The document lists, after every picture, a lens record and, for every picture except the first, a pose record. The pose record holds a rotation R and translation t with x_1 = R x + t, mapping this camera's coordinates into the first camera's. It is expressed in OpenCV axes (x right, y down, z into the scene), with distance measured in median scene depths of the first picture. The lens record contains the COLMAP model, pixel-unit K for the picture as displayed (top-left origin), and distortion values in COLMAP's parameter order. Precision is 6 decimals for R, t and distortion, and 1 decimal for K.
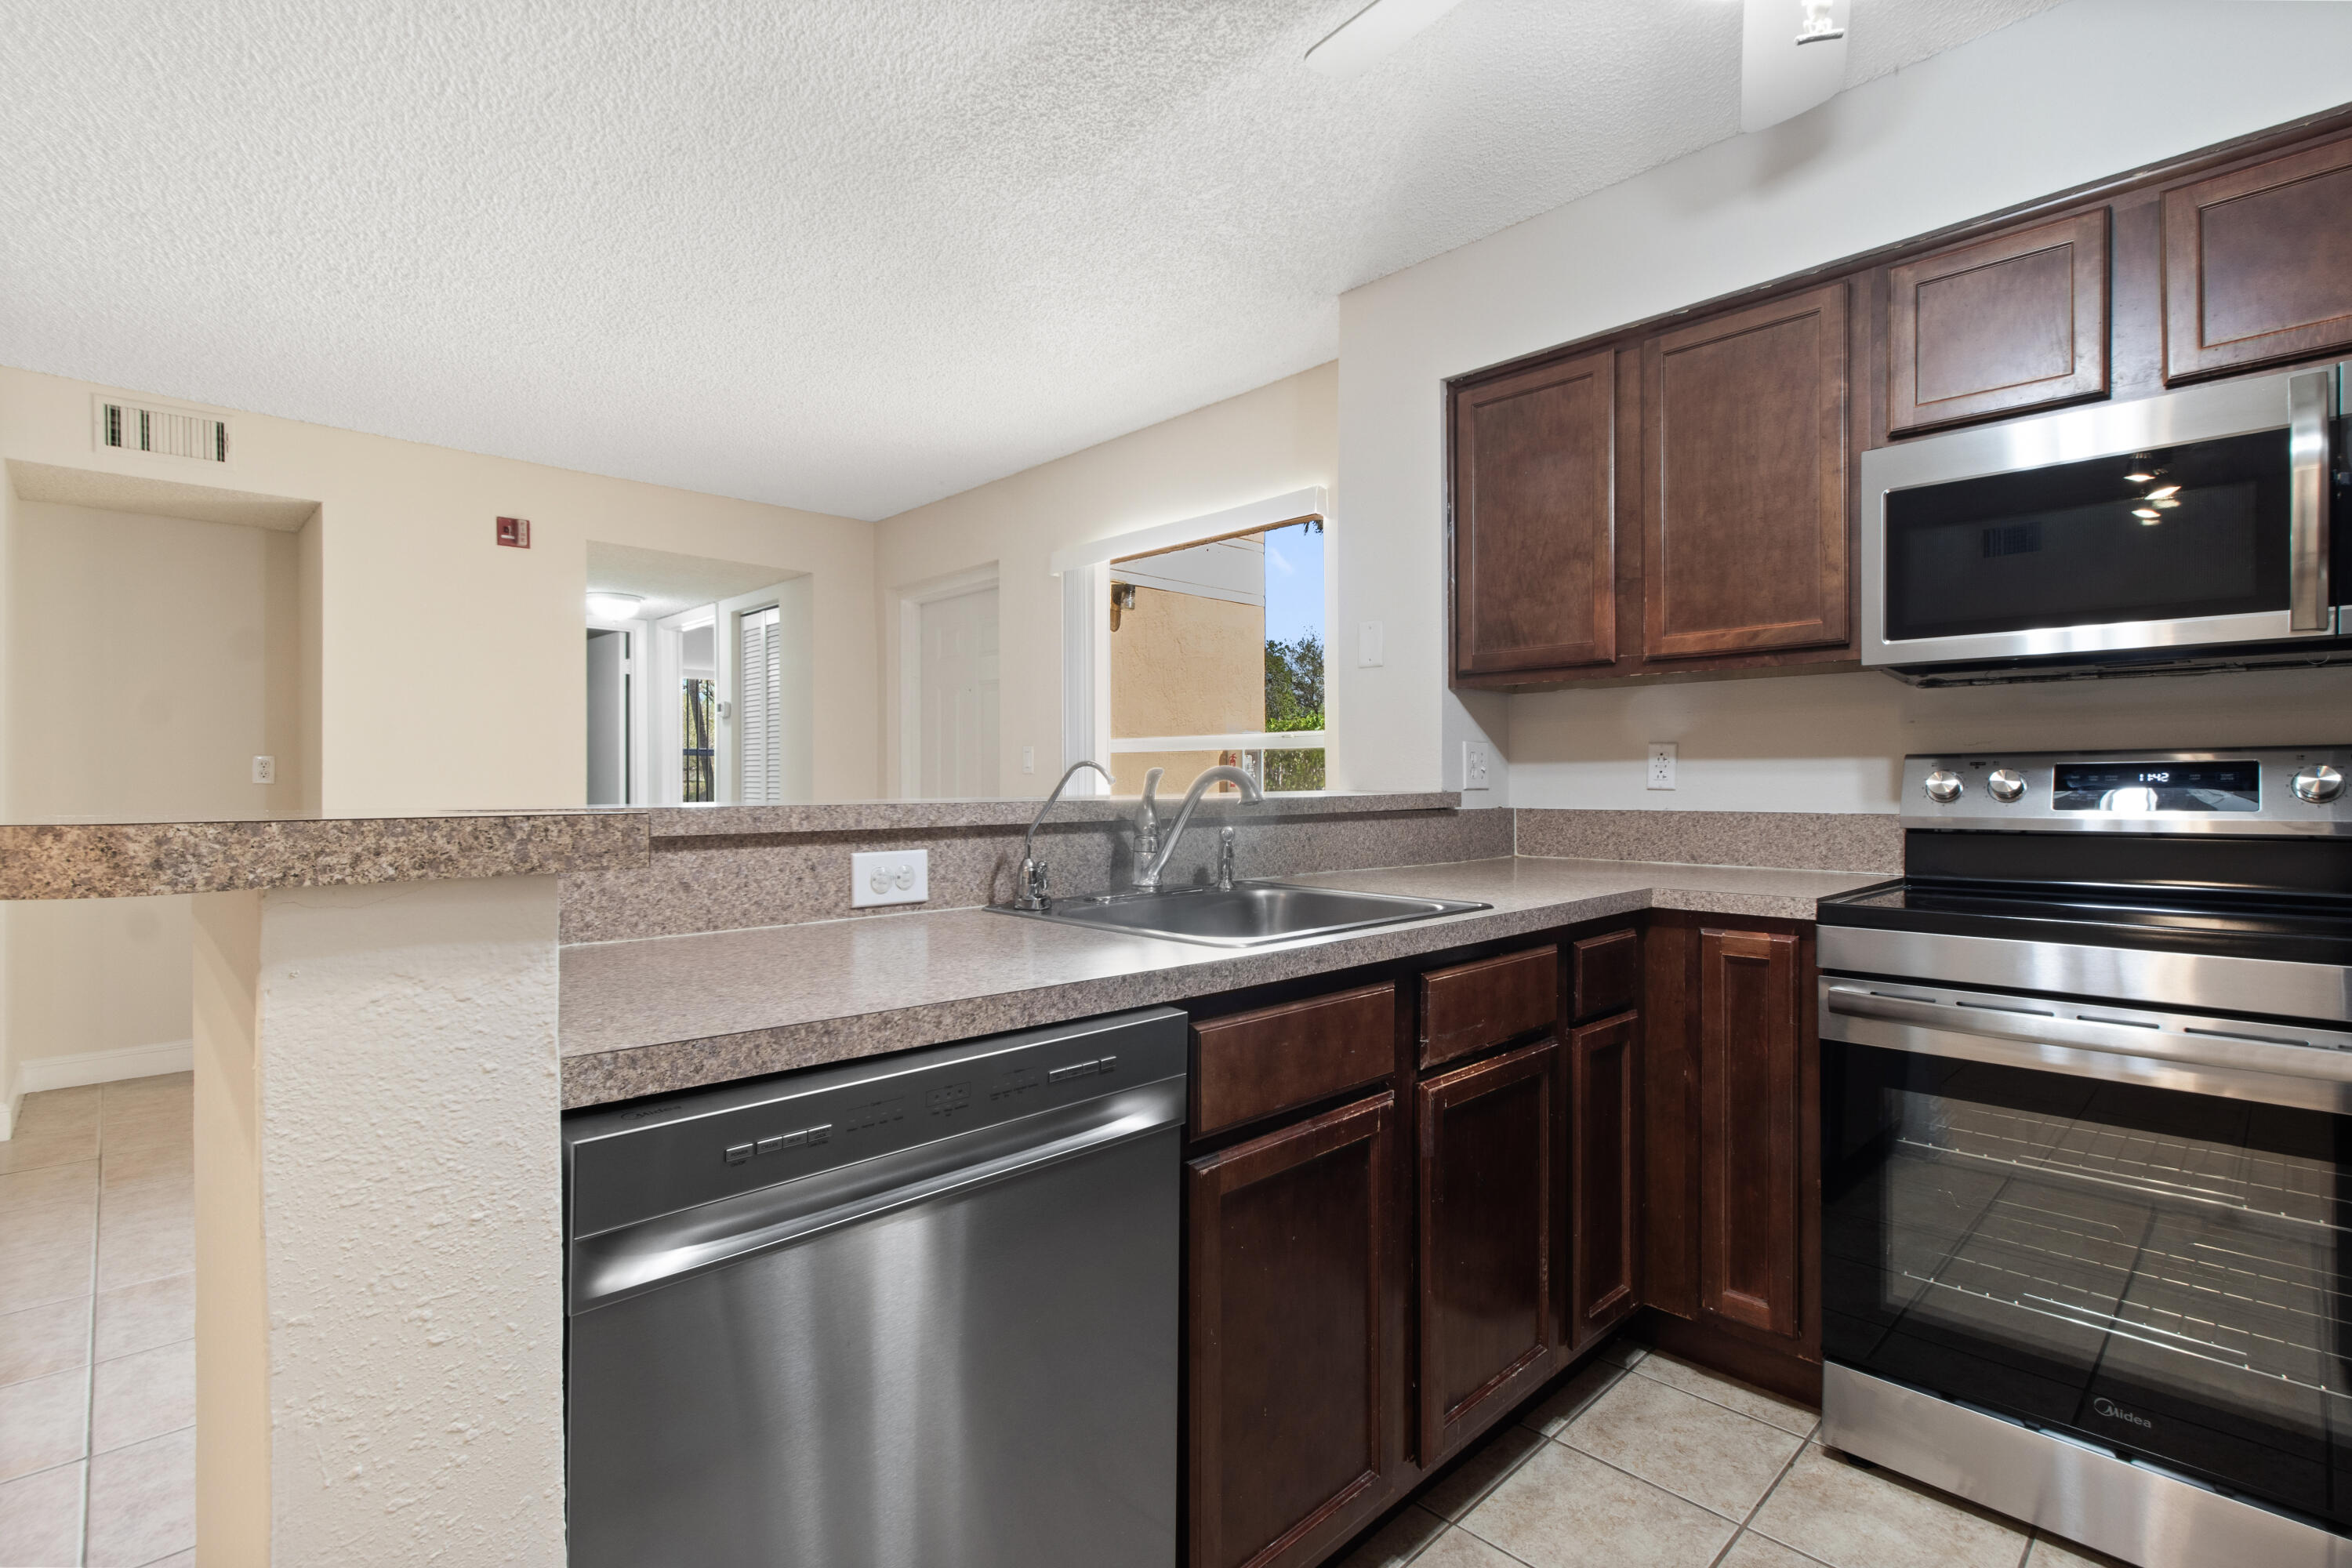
lens RADIAL K [[1082.7, 0, 1194.2], [0, 1082.7, 782.0], [0, 0, 1]] dist [0.000951, 0.000204]
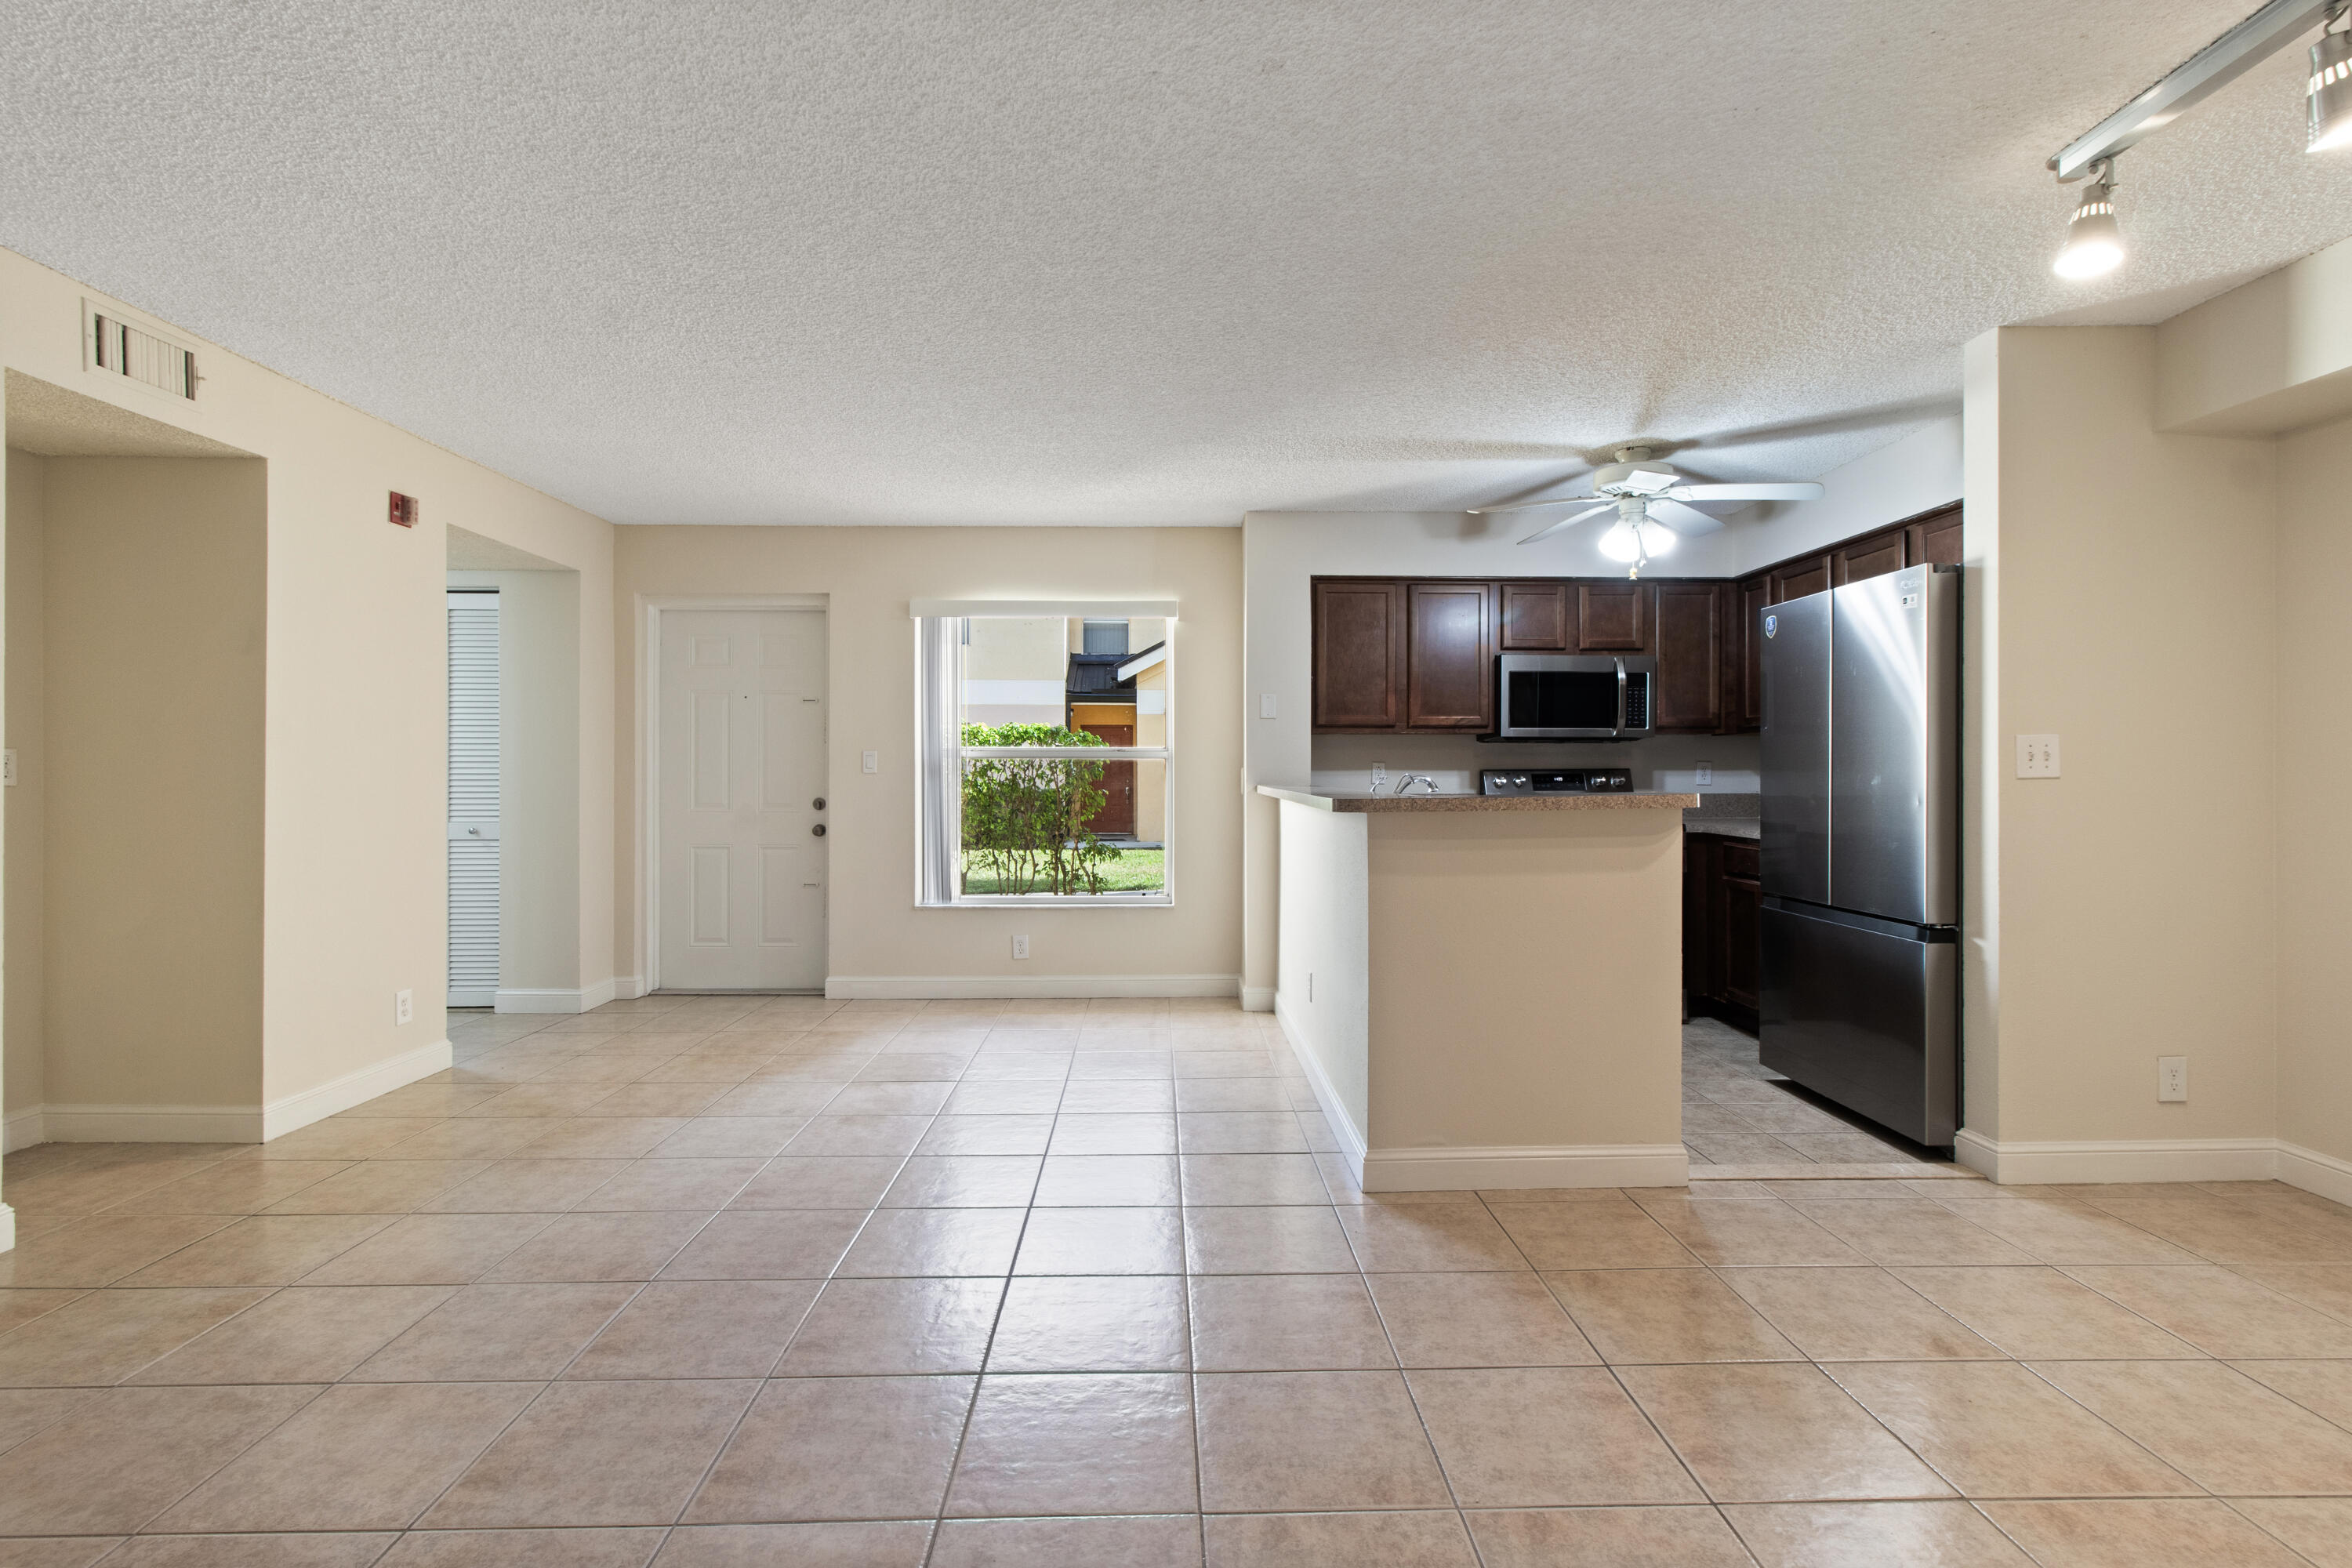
lens RADIAL K [[1082.7, 0, 1181.0], [0, 1082.7, 776.4], [0, 0, 1]] dist [0.000951, 0.000204]
pose [[0.684811, -0.000743, 0.728721, -1.734183], [-0.000884, 0.999998, 0.001850, -0.014769], [-0.728721, -0.001911, 0.684808, -0.217220]]
